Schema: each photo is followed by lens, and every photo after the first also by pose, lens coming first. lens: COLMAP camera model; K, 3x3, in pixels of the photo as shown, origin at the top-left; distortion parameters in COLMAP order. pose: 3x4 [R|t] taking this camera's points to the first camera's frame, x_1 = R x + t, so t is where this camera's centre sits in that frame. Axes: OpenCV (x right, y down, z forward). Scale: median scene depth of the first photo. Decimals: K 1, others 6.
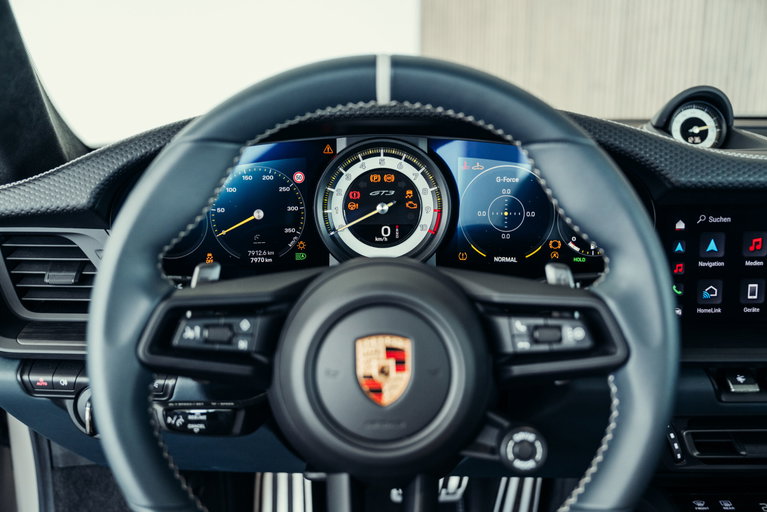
lens RADIAL K [[757.9, 0, 370.6], [0, 757.9, 259.1], [0, 0, 1]] dist [0.004280, 0.000000]
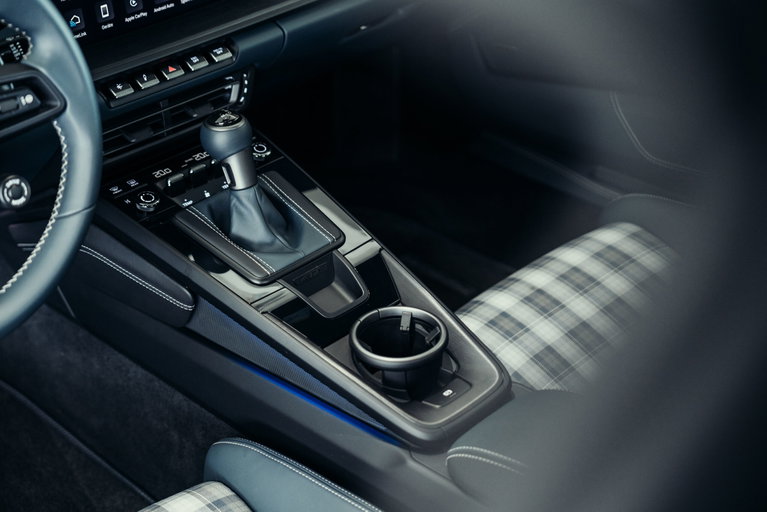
lens RADIAL K [[1243.3, 0, 381.3], [0, 1243.3, 258.9], [0, 0, 1]] dist [0.041175, 0.000000]
pose [[0.702985, -0.376254, 0.603526, -0.539814], [0.164950, 0.911715, 0.376254, -0.275166], [-0.691811, -0.164949, 0.702986, -0.774468]]
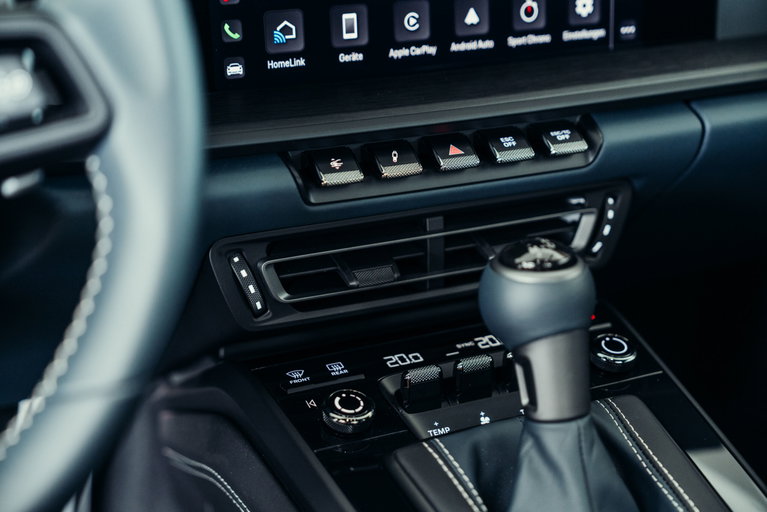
lens RADIAL K [[1265.5, 0, 380.9], [0, 1265.5, 256.4], [0, 0, 1]] dist [0.005631, 0.000000]
pose [[0.908699, -0.137535, 0.394145, 0.098768], [0.085168, 0.985389, 0.147494, 0.077933], [-0.408672, -0.100459, 0.907136, 0.043341]]
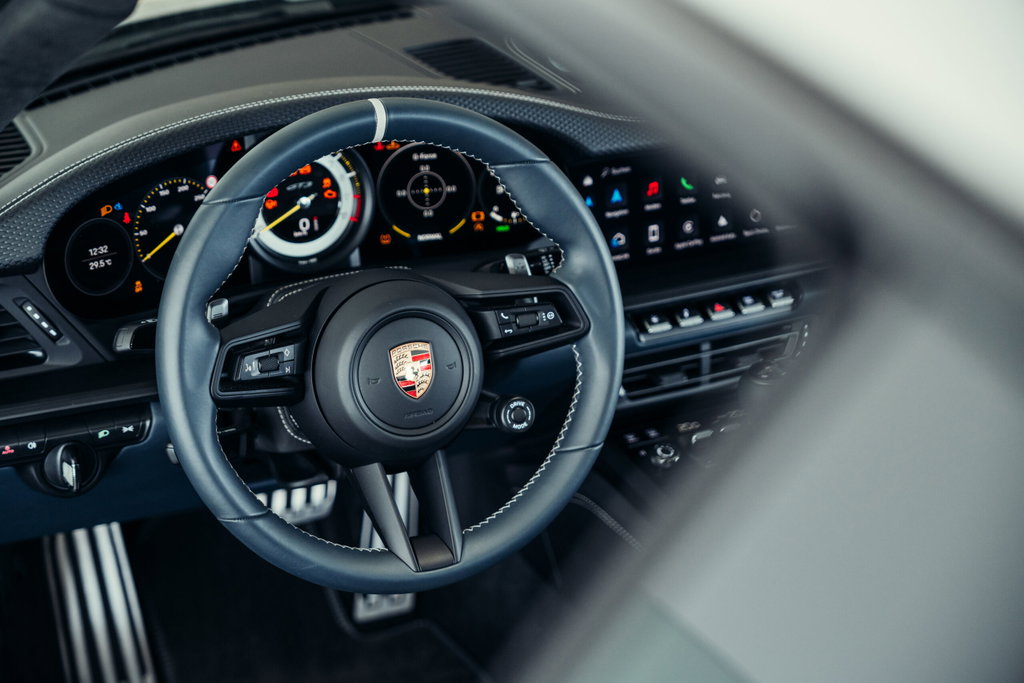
lens RADIAL K [[1712.4, 0, 513.8], [0, 1712.4, 347.3], [0, 0, 1]] dist [-0.036312, 0.000000]
pose [[0.897195, -0.177160, 0.404544, -0.660463], [0.103988, 0.975004, 0.196353, -0.290682], [-0.429218, -0.134099, 0.893191, -1.060366]]
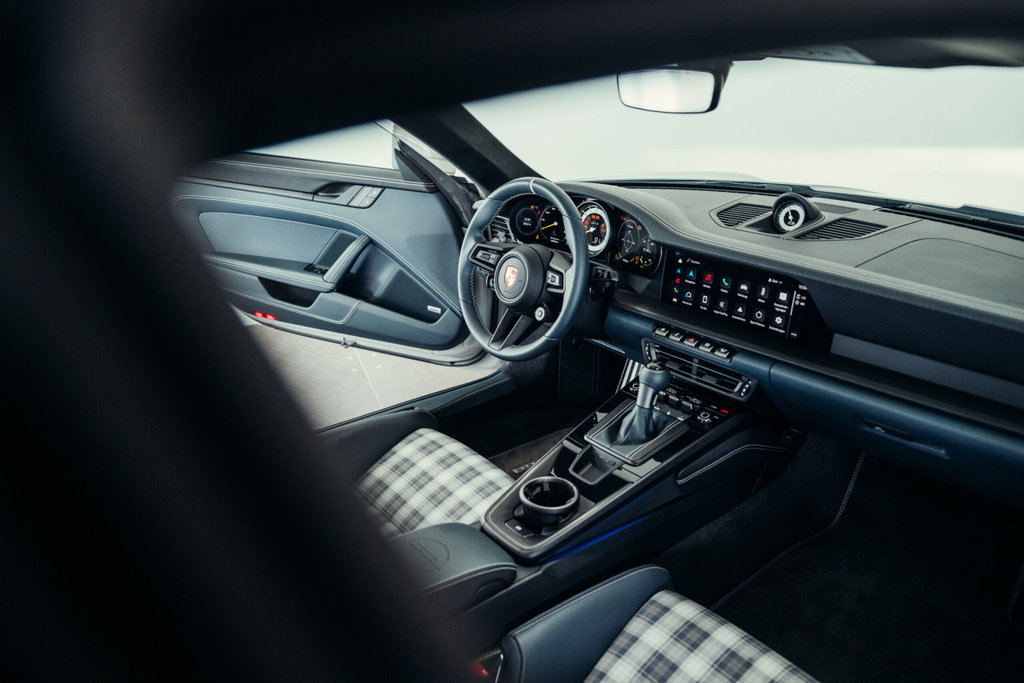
lens RADIAL K [[675.4, 0, 506.7], [0, 675.4, 343.8], [0, 0, 1]] dist [-0.002229, 0.000107]
pose [[0.631248, 0.295601, -0.717040, 1.553108], [-0.170489, 0.954793, 0.243524, -0.204666], [0.756611, -0.031477, 0.653107, -0.653625]]
